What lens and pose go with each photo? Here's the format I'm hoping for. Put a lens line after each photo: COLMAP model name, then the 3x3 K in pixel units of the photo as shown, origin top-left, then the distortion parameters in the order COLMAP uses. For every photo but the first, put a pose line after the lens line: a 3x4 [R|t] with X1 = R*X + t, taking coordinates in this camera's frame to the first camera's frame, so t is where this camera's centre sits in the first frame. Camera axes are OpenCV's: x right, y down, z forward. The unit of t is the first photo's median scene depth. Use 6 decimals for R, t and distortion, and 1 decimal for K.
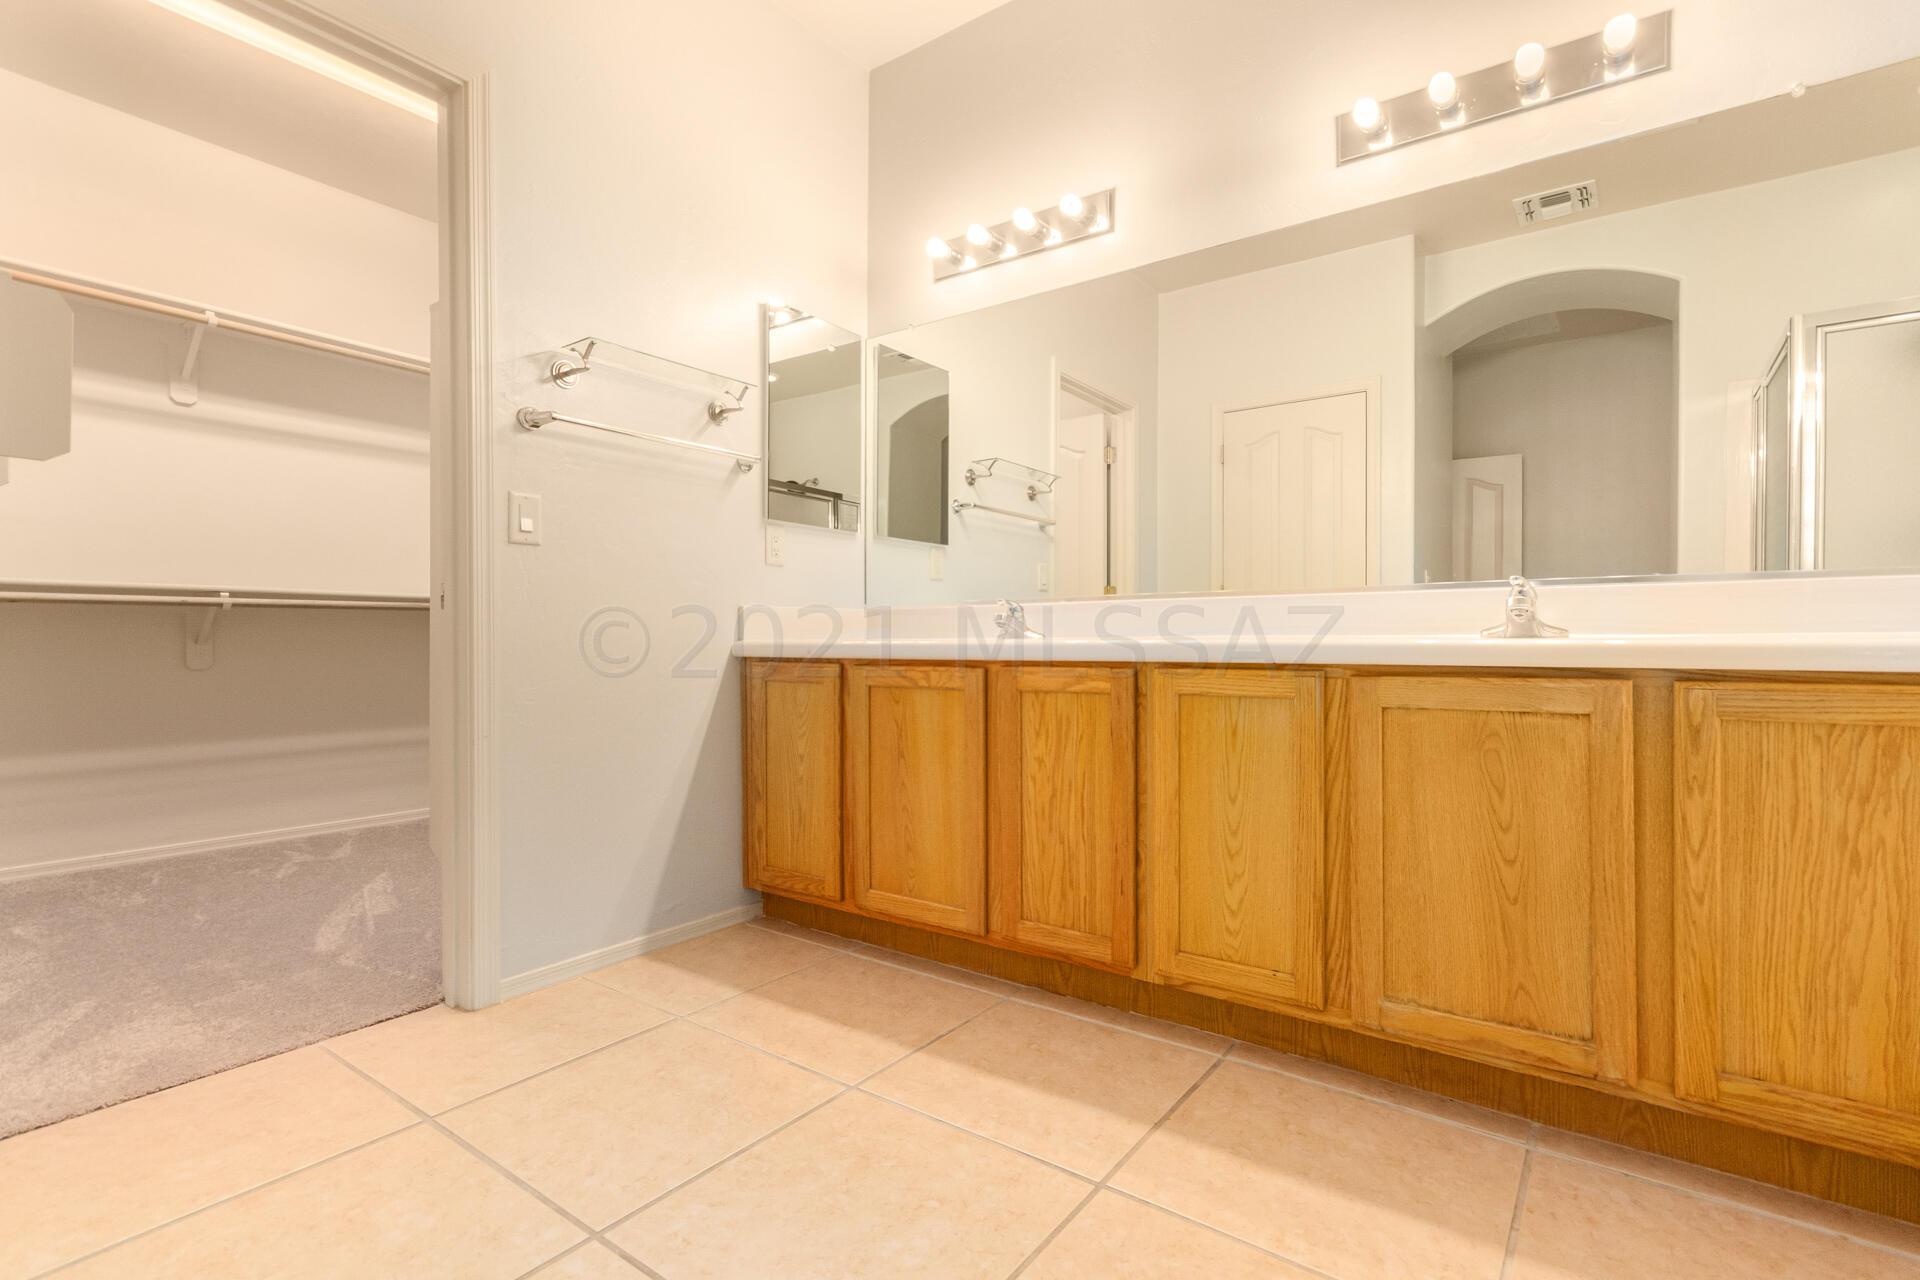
lens RADIAL K [[900.7, 0, 953.9], [0, 900.7, 645.3], [0, 0, 1]] dist [0.000243, 0.001528]
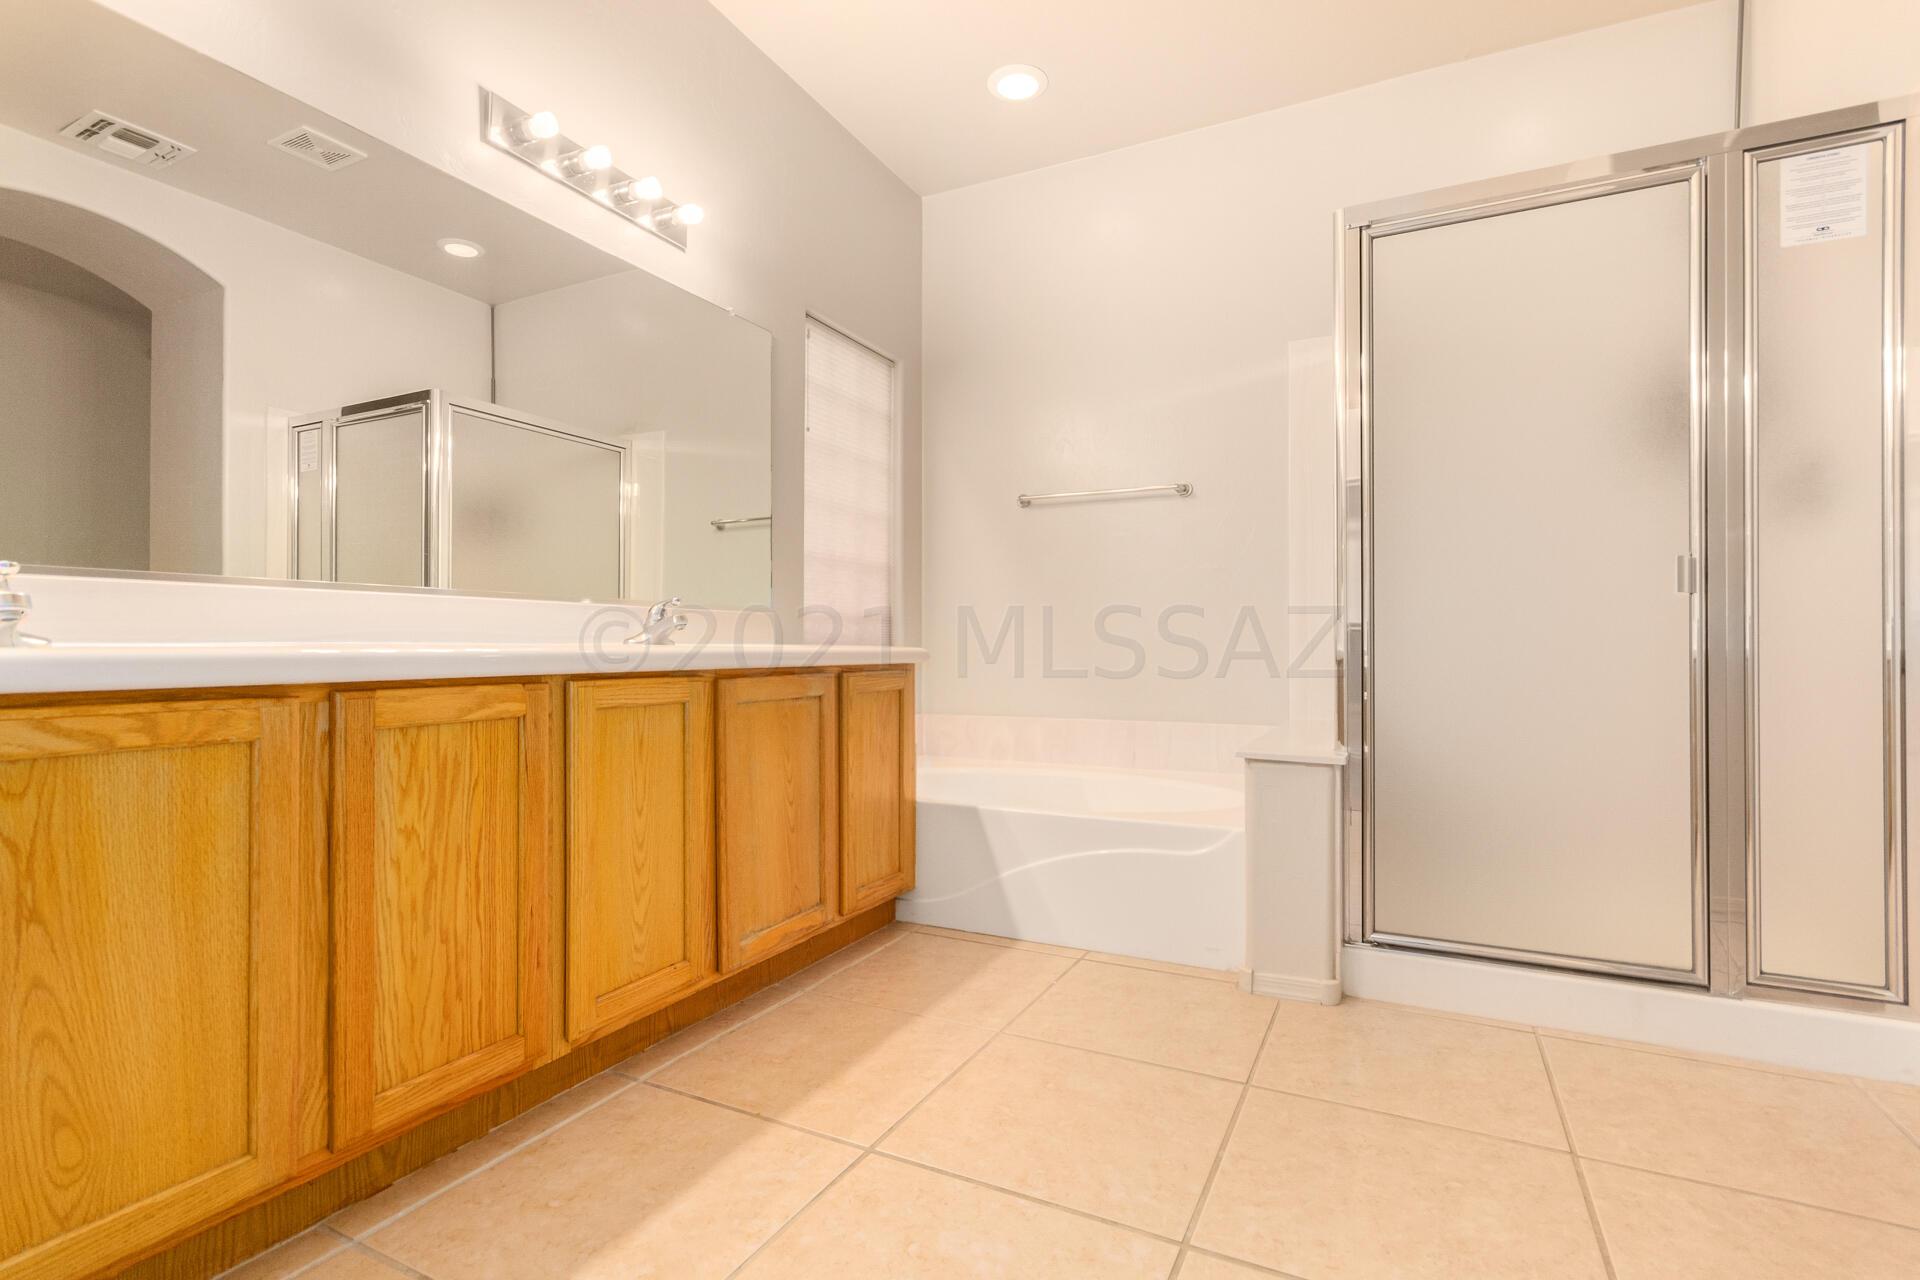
lens RADIAL K [[900.7, 0, 959.9], [0, 900.7, 650.3], [0, 0, 1]] dist [0.000243, 0.001528]
pose [[-0.167612, -0.000600, 0.985853, -0.631188], [0.006476, 0.999978, 0.001710, -0.002464], [-0.985832, 0.006671, -0.167604, 0.731038]]
